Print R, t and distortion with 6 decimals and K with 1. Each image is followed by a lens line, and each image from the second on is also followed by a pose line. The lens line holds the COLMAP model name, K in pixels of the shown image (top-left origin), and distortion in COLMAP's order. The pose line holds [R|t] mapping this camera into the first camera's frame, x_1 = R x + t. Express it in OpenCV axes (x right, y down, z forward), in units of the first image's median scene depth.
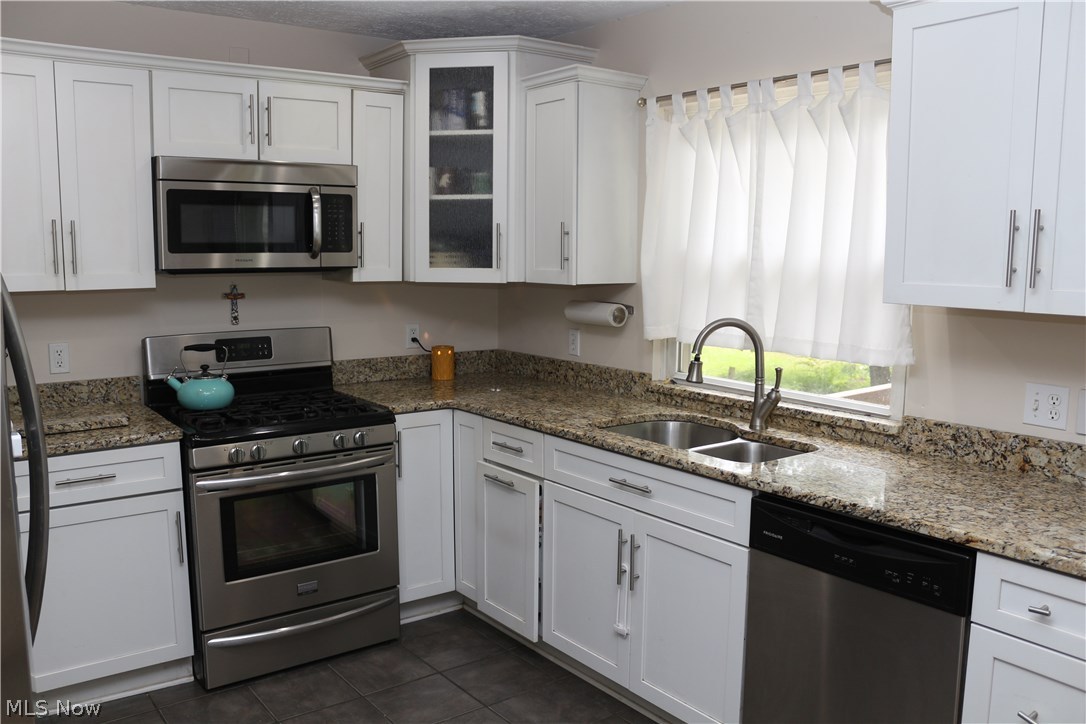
lens RADIAL K [[897.9, 0, 539.3], [0, 897.9, 364.1], [0, 0, 1]] dist [-0.130685, 0.068480]
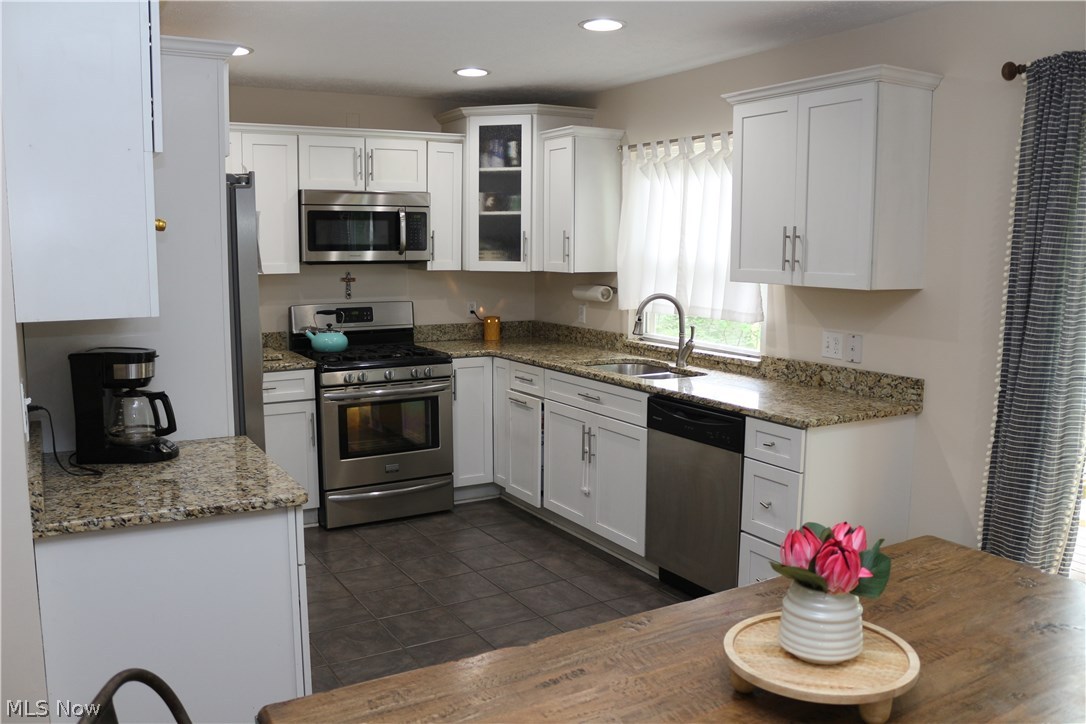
lens RADIAL K [[897.9, 0, 539.4], [0, 897.9, 358.9], [0, 0, 1]] dist [-0.130685, 0.068480]
pose [[0.993347, 0.012844, -0.114445, 0.164294], [-0.012948, 0.999916, -0.000166, 0.058145], [0.114433, 0.001647, 0.993430, -0.505241]]
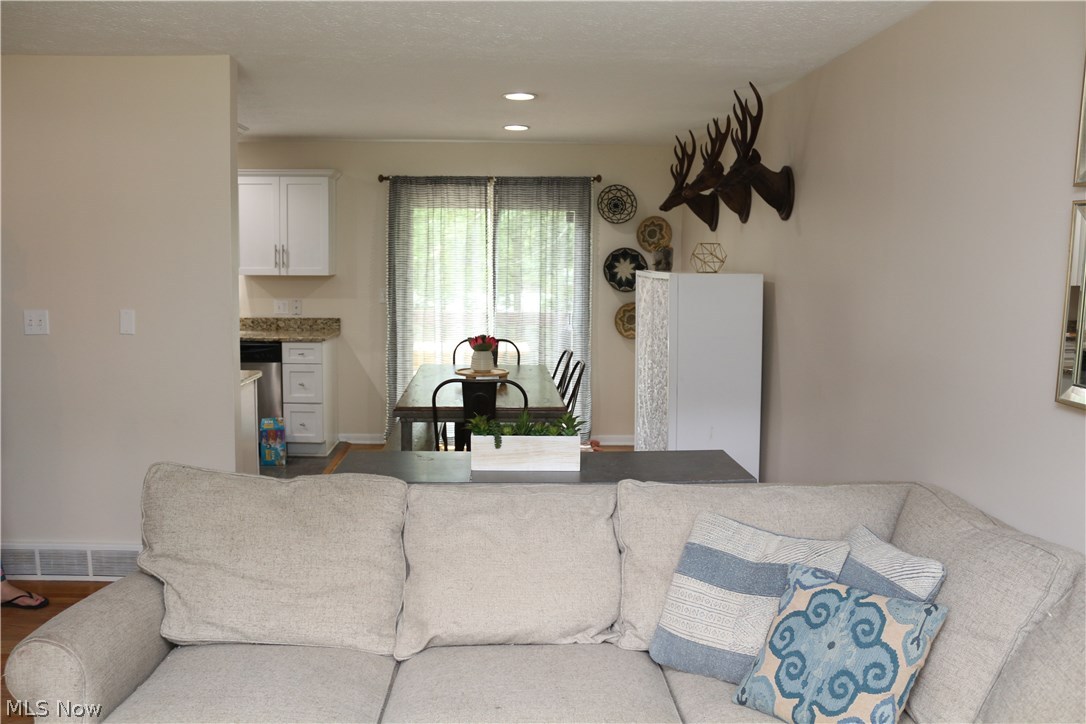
lens RADIAL K [[897.9, 0, 546.0], [0, 897.9, 356.1], [0, 0, 1]] dist [-0.130685, 0.068480]
pose [[0.556720, -0.093231, 0.825452, -1.063231], [0.096495, 0.994213, 0.047212, 0.115832], [-0.825077, 0.053368, 0.562495, -1.080003]]
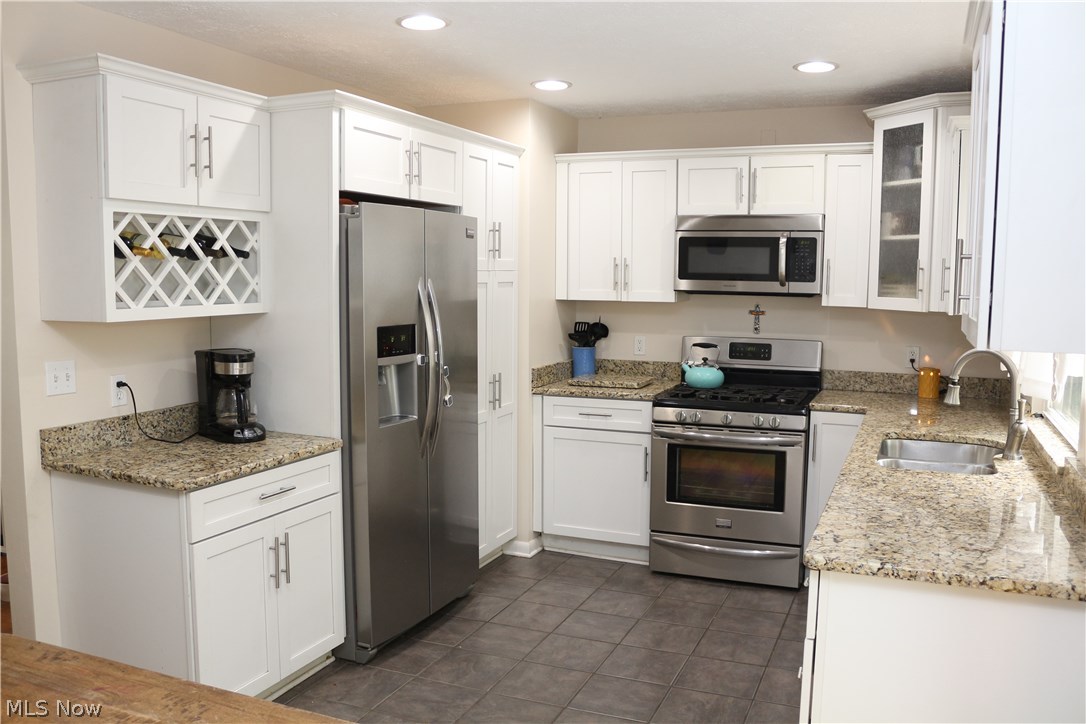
lens RADIAL K [[897.9, 0, 547.4], [0, 897.9, 368.2], [0, 0, 1]] dist [-0.130685, 0.068480]
pose [[0.513688, 0.089887, -0.853256, 0.741285], [-0.117148, 0.992531, 0.034033, -0.001583], [0.849942, 0.082475, 0.520381, 0.023733]]
